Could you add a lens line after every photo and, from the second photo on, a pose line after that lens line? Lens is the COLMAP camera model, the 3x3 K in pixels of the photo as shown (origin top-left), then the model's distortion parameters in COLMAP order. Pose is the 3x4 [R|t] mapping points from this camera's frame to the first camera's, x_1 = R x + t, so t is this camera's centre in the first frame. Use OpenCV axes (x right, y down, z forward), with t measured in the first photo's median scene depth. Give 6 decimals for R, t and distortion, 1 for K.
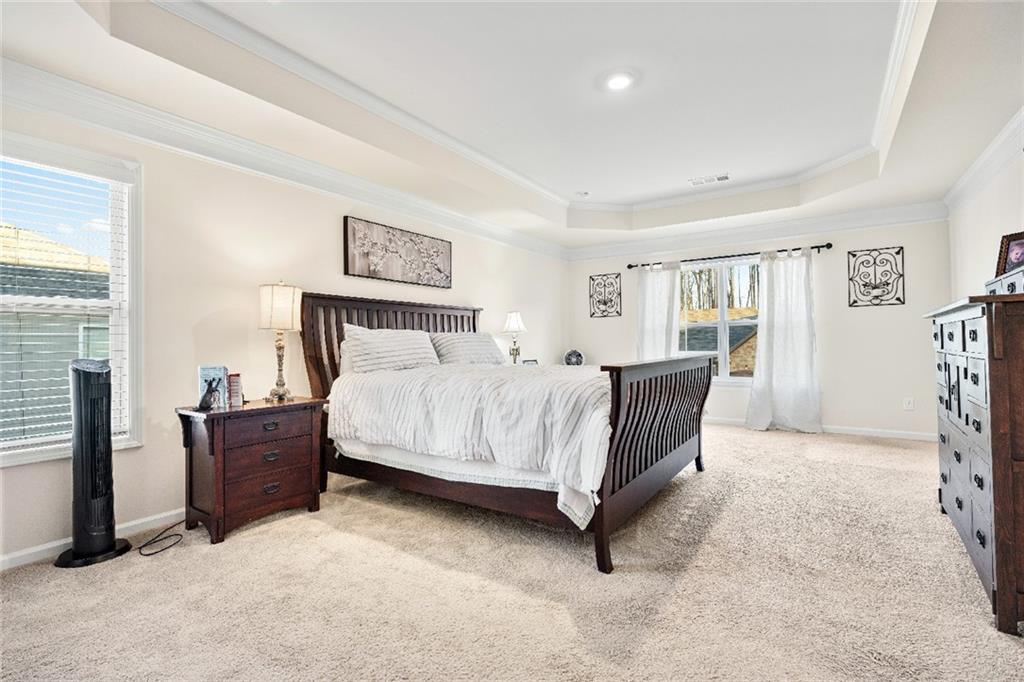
lens RADIAL K [[472.6, 0, 512.0], [0, 472.6, 341.0], [0, 0, 1]] dist [0.000160, 0.000003]
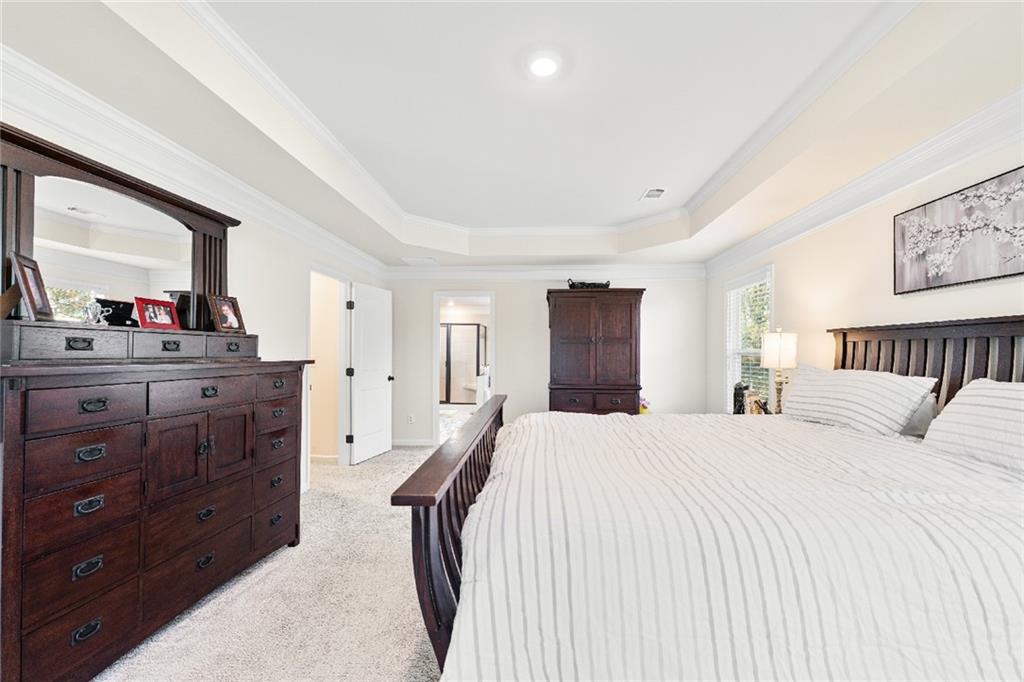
lens RADIAL K [[418.4, 0, 512.0], [0, 418.4, 341.0], [0, 0, 1]] dist [0.000032, -0.000002]
pose [[-0.867655, -0.006143, -0.497129, 0.480825], [0.005974, 0.999723, -0.022780, -0.054162], [0.497131, -0.022735, -0.867378, 1.220066]]
